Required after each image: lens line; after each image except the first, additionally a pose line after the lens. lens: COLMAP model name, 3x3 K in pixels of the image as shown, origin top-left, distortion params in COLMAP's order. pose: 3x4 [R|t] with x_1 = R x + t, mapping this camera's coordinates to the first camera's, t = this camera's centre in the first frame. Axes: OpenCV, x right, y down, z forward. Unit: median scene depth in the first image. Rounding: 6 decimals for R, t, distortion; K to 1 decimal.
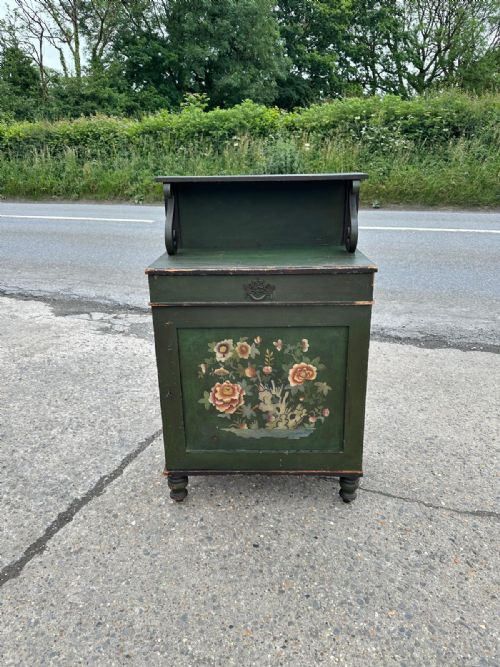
lens RADIAL K [[479.3, 0, 246.1], [0, 479.3, 336.4], [0, 0, 1]] dist [0.018447, -0.027820]
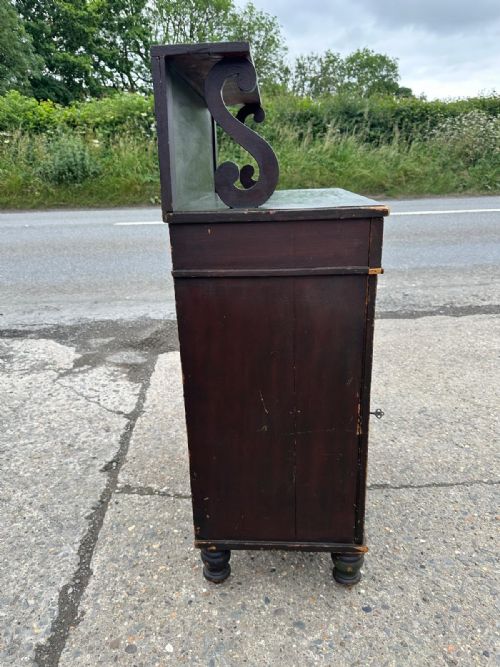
lens RADIAL K [[479.3, 0, 248.0], [0, 479.3, 337.7], [0, 0, 1]] dist [0.018447, -0.027820]
pose [[0.896435, -0.155850, 0.414869, -0.316617], [0.161955, 0.986582, 0.020671, 0.005928], [-0.412523, 0.048660, 0.909646, 0.369412]]
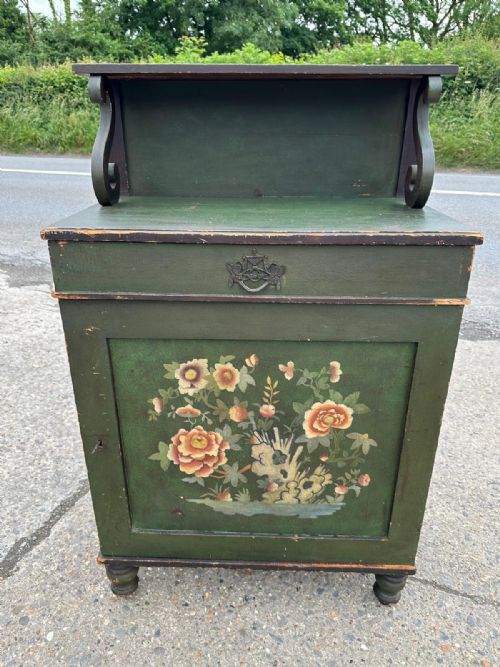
lens RADIAL K [[479.3, 0, 245.2], [0, 479.3, 340.7], [0, 0, 1]] dist [0.018447, -0.027820]
pose [[0.999780, 0.020098, 0.005949, 0.010939], [-0.020508, 0.996627, 0.079458, -0.052595], [-0.004332, -0.079562, 0.996820, 0.377325]]
